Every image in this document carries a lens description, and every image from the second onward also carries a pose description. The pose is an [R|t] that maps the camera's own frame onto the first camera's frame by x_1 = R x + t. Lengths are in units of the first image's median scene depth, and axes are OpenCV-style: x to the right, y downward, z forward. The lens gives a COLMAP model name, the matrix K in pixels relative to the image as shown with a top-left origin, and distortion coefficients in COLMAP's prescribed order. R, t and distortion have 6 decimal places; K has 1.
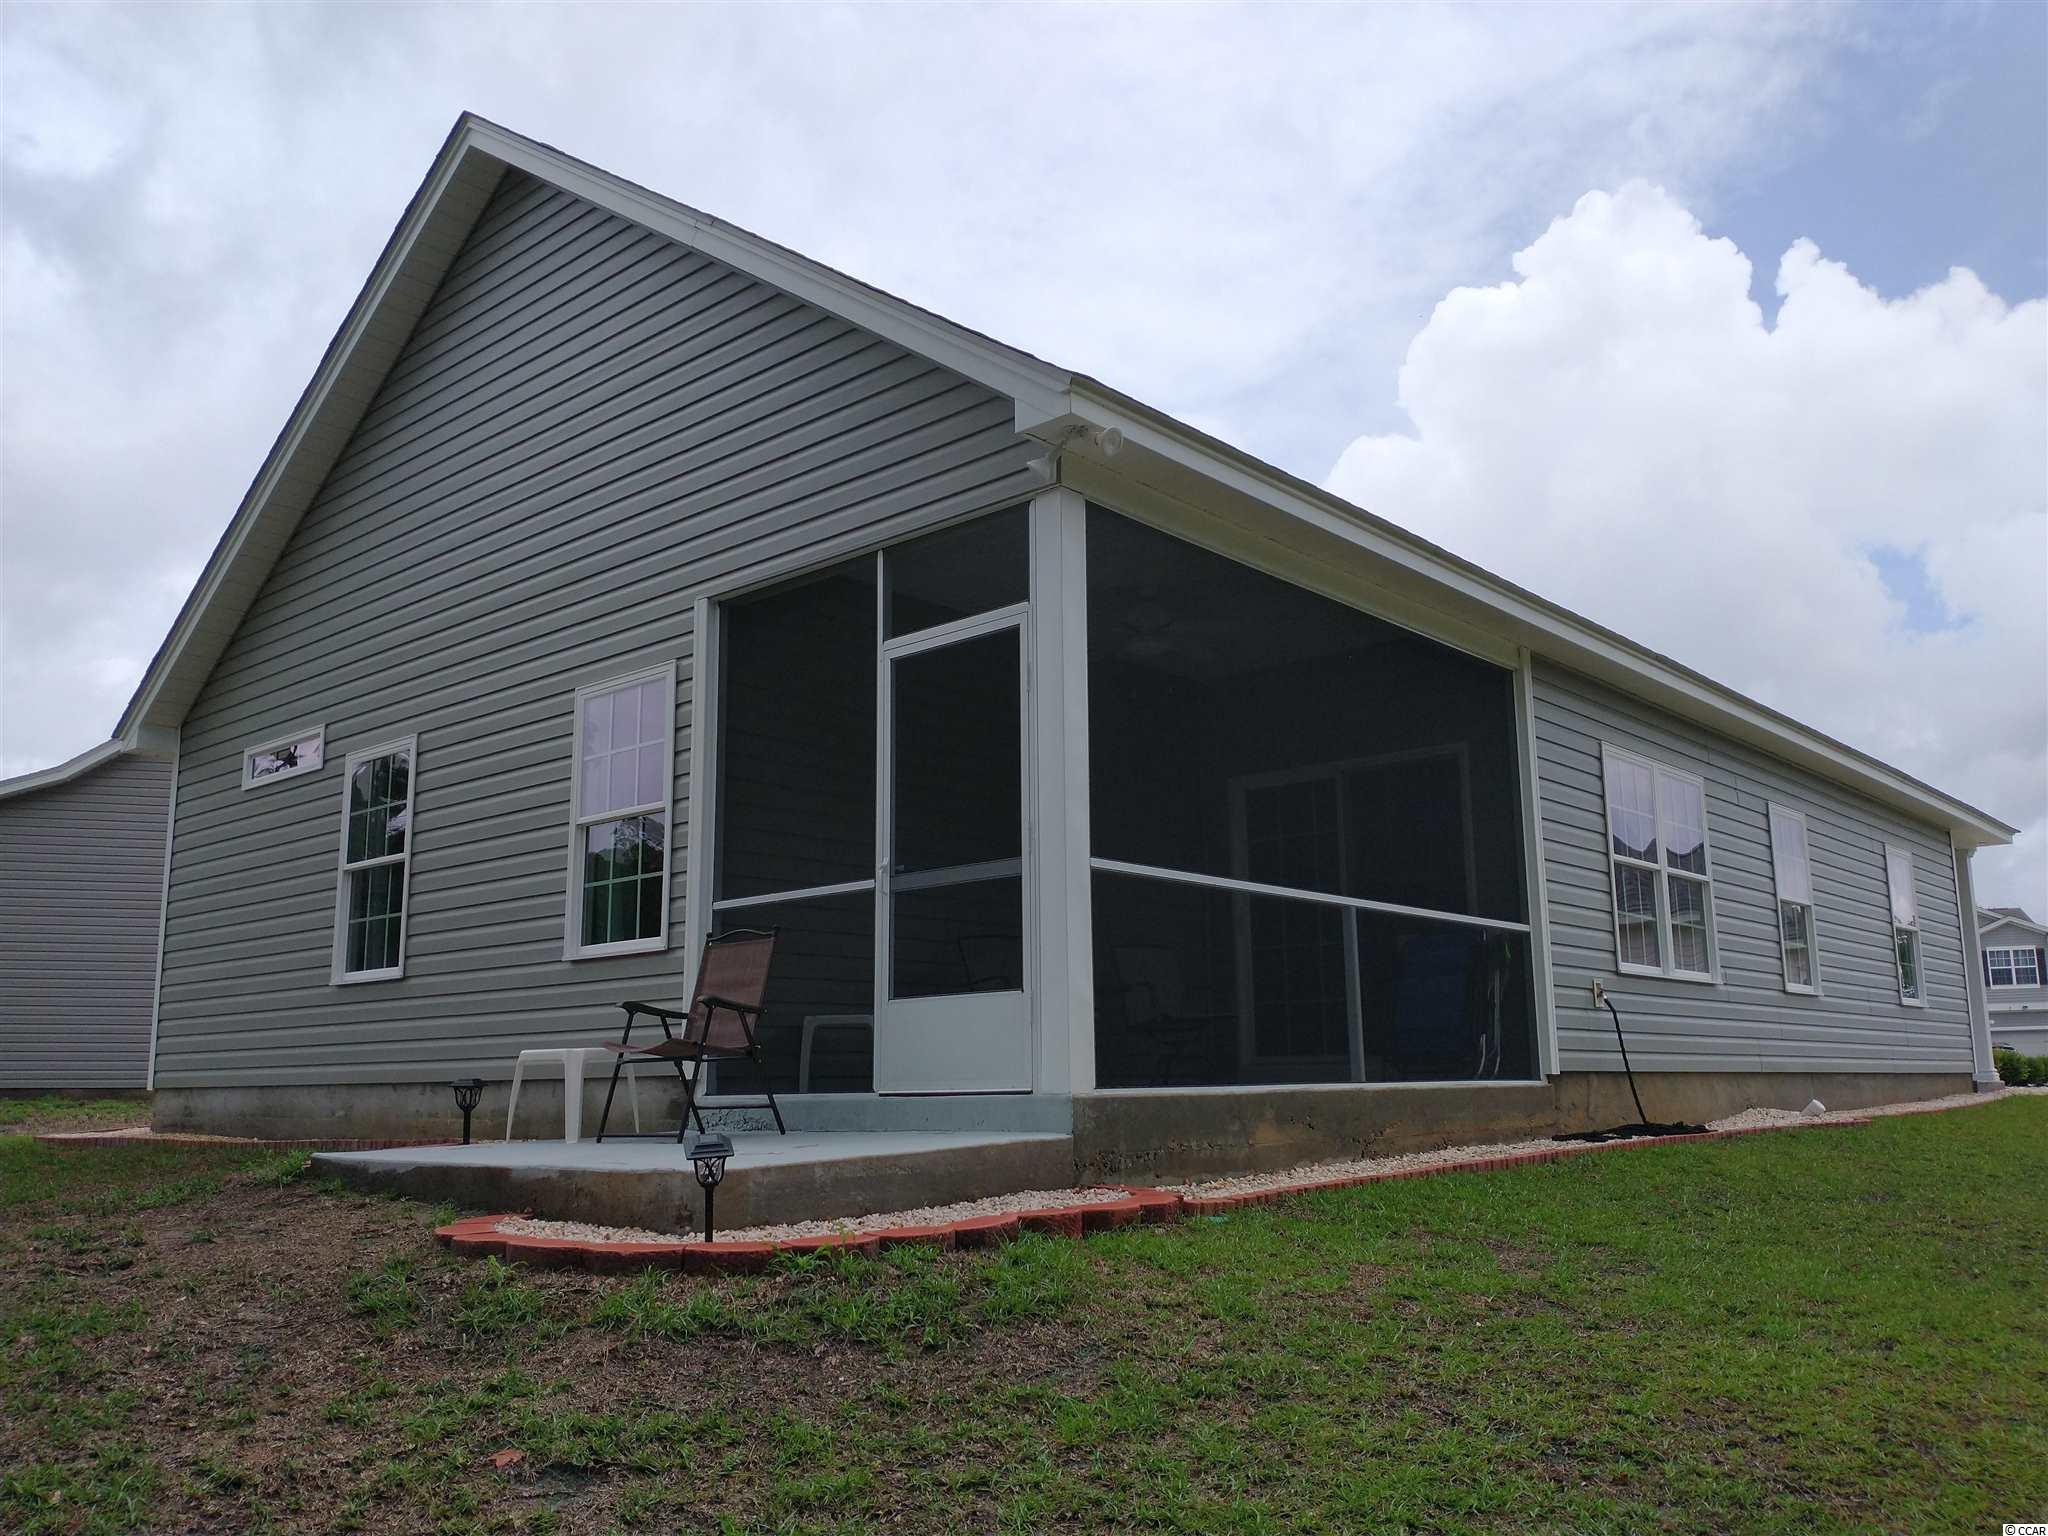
lens RADIAL K [[1659.1, 0, 1031.8], [0, 1659.1, 754.1], [0, 0, 1]] dist [-0.016706, -0.005471]
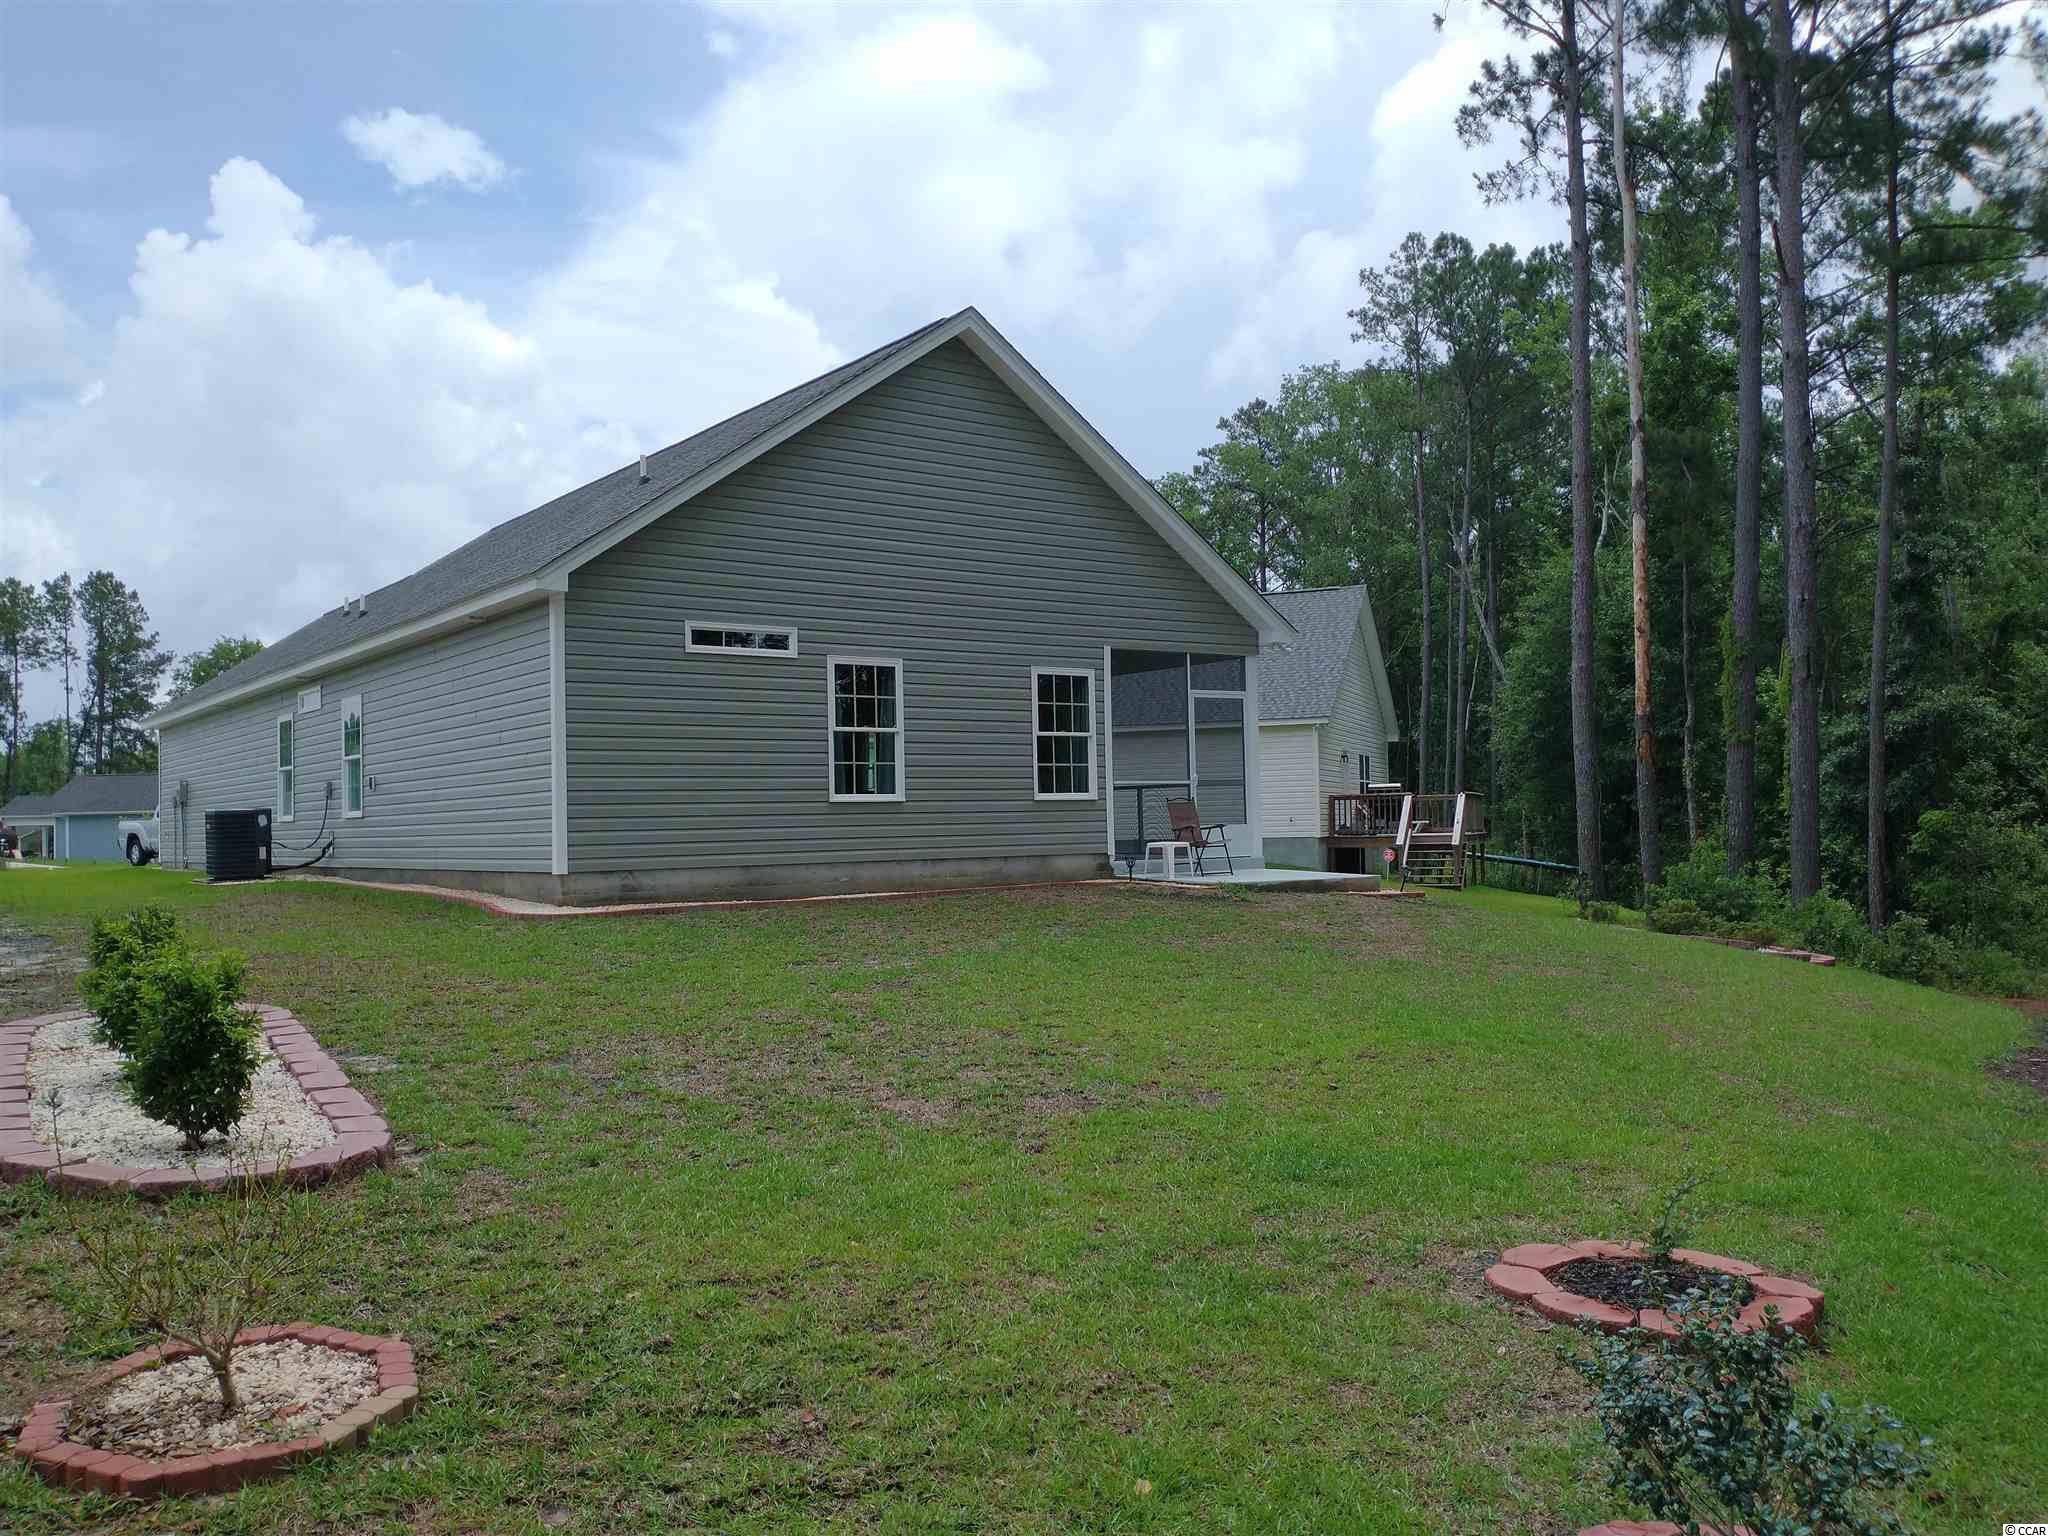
lens RADIAL K [[1659.1, 0, 1031.8], [0, 1659.1, 754.1], [0, 0, 1]] dist [-0.016706, -0.005471]
pose [[0.203279, 0.053948, 0.977634, -2.452830], [-0.167938, 0.985605, -0.019468, 0.115375], [-0.964611, -0.160224, 0.209412, 0.600609]]
